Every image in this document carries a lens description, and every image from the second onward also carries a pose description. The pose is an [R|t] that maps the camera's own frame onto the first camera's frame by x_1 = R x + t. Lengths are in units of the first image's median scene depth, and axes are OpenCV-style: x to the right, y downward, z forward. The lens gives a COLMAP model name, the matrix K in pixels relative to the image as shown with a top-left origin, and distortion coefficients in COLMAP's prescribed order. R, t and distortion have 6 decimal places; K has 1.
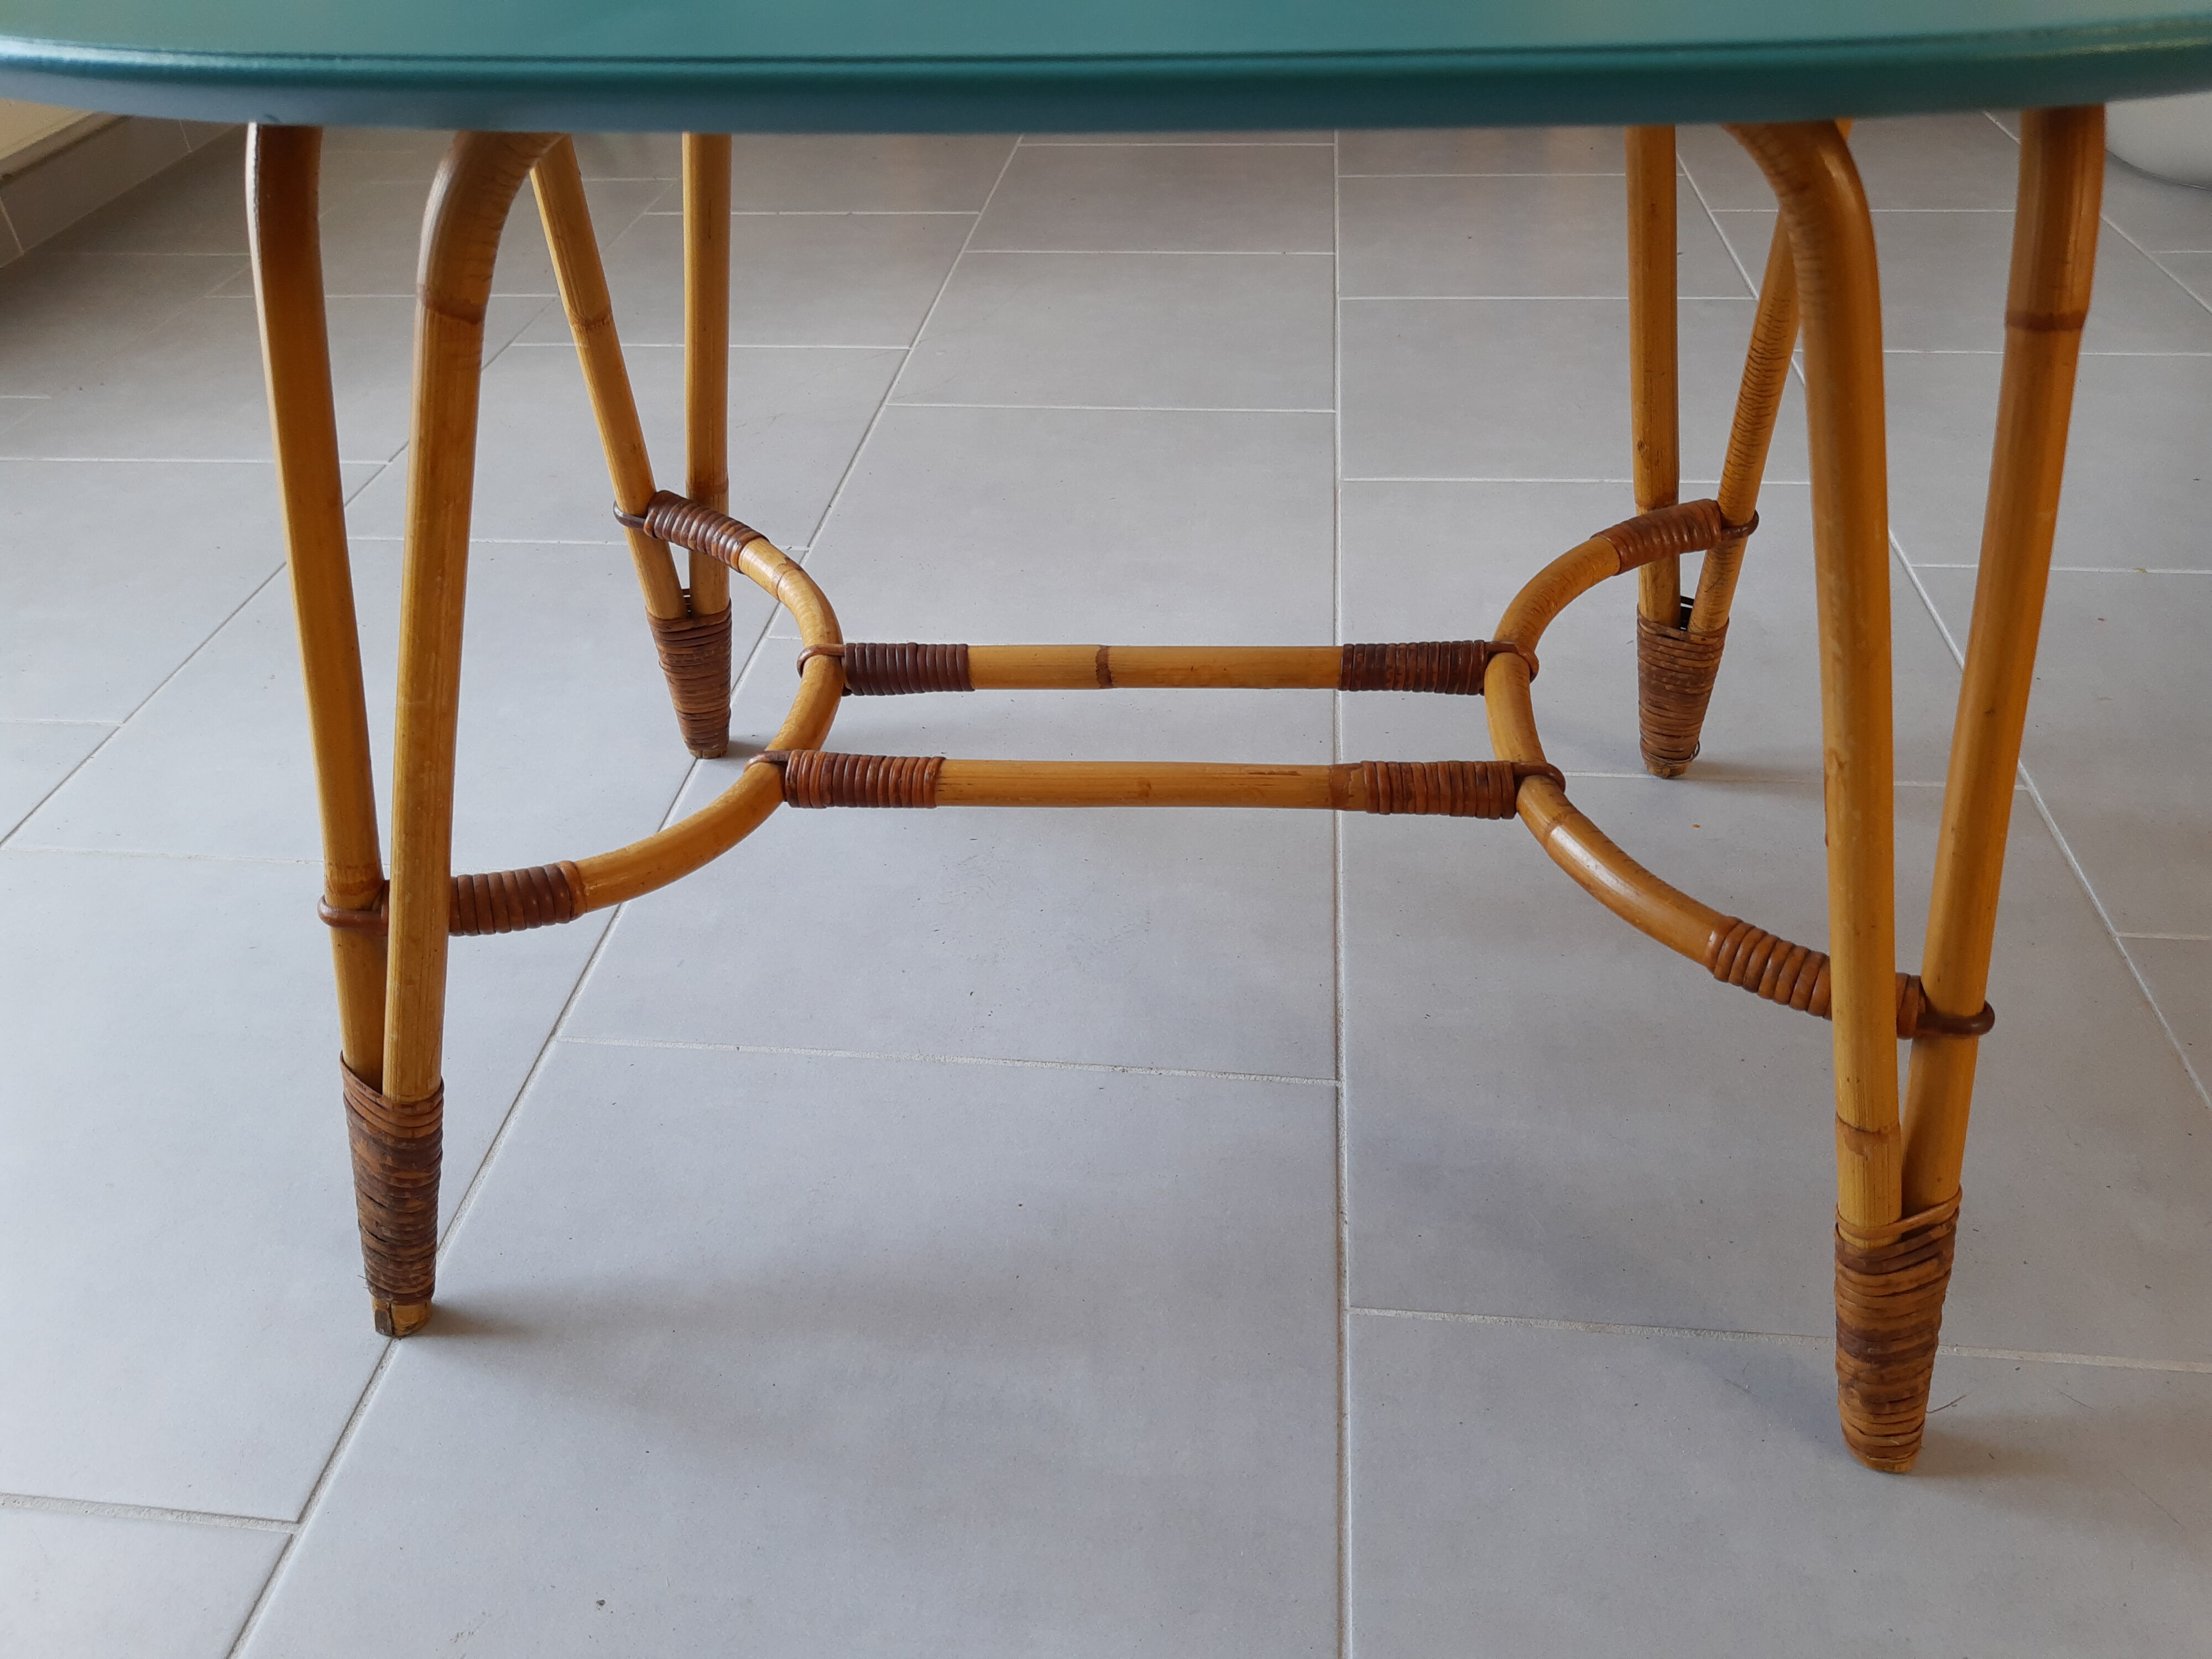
lens RADIAL K [[1665.9, 0, 1106.0], [0, 1665.9, 829.5], [0, 0, 1]] dist [-0.003972, -0.006127]
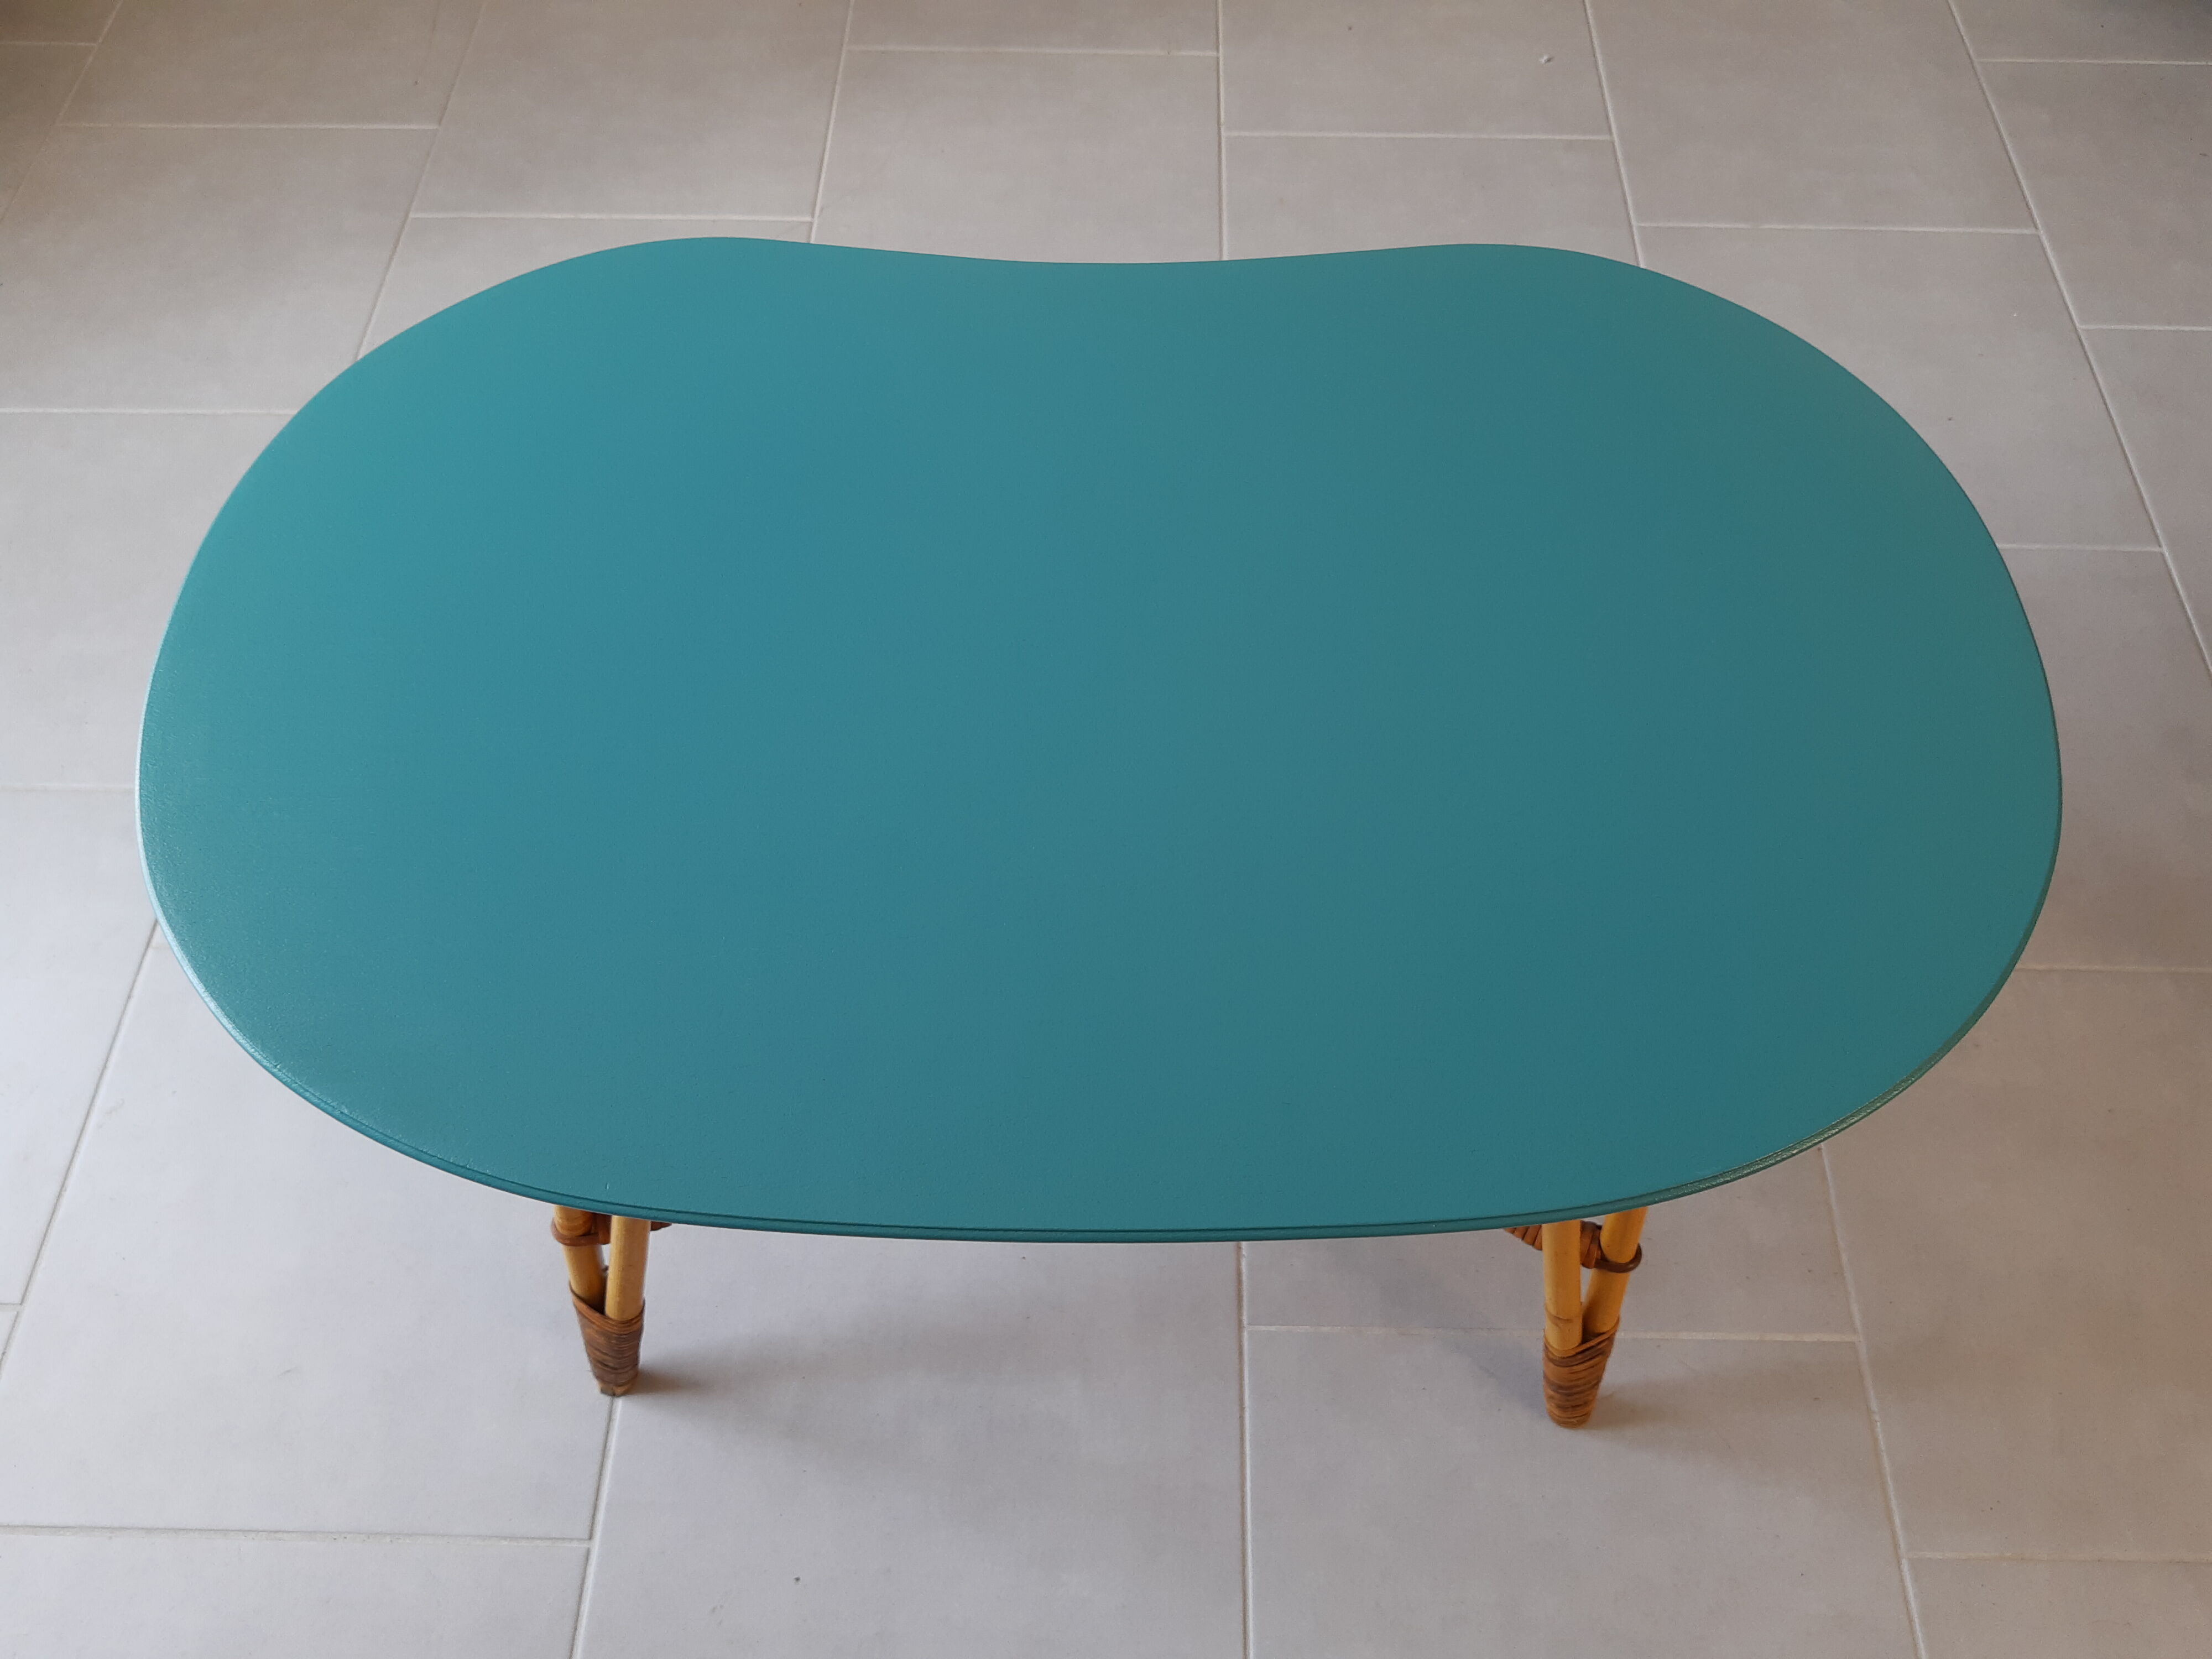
lens RADIAL K [[1683.6, 0, 1143.5], [0, 1683.6, 769.8], [0, 0, 1]] dist [-0.005549, -0.002844]
pose [[0.994745, -0.061048, 0.082197, -0.046702], [0.026117, 0.927537, 0.372818, -0.805882], [-0.099001, -0.368711, 0.924257, -0.247529]]
